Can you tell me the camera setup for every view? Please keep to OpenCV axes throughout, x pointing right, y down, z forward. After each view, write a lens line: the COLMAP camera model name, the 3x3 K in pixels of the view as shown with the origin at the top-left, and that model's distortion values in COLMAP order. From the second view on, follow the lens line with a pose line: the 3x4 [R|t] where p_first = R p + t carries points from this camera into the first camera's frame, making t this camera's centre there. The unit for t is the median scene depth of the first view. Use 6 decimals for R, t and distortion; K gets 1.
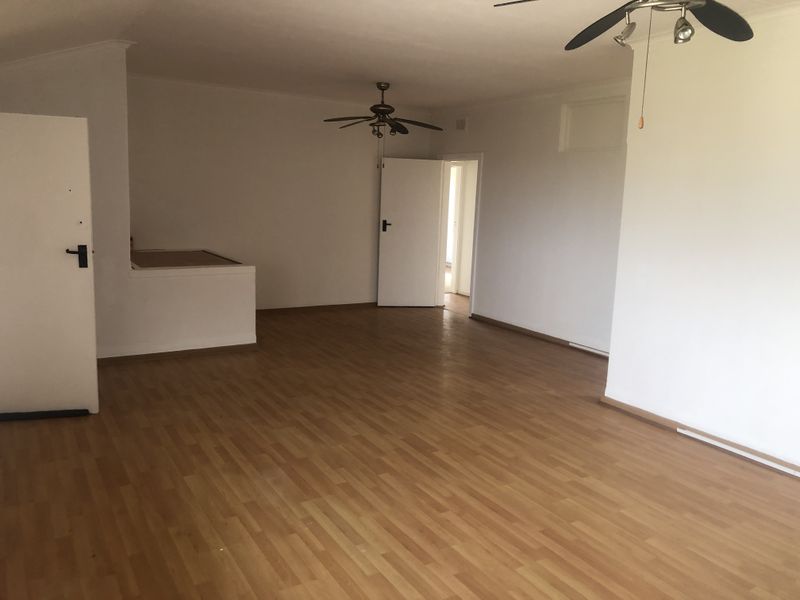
lens RADIAL K [[702.7, 0, 400.0], [0, 702.7, 300.0], [0, 0, 1]] dist [0.056245, -0.068685]
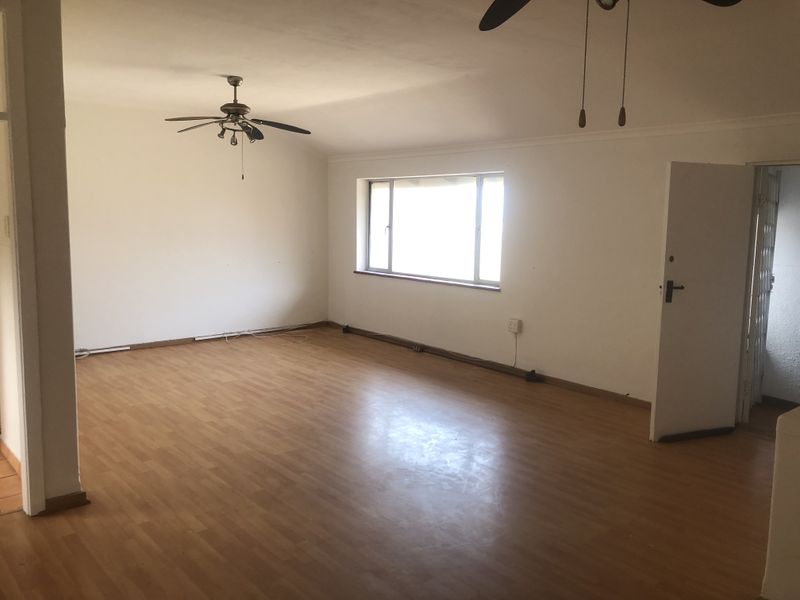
lens RADIAL K [[702.7, 0, 400.0], [0, 702.7, 300.0], [0, 0, 1]] dist [0.056245, -0.068685]
pose [[-0.985624, -0.035945, -0.165086, 0.118714], [-0.081035, 0.957959, 0.275224, -0.305590], [0.148253, 0.284645, -0.947100, 1.919676]]
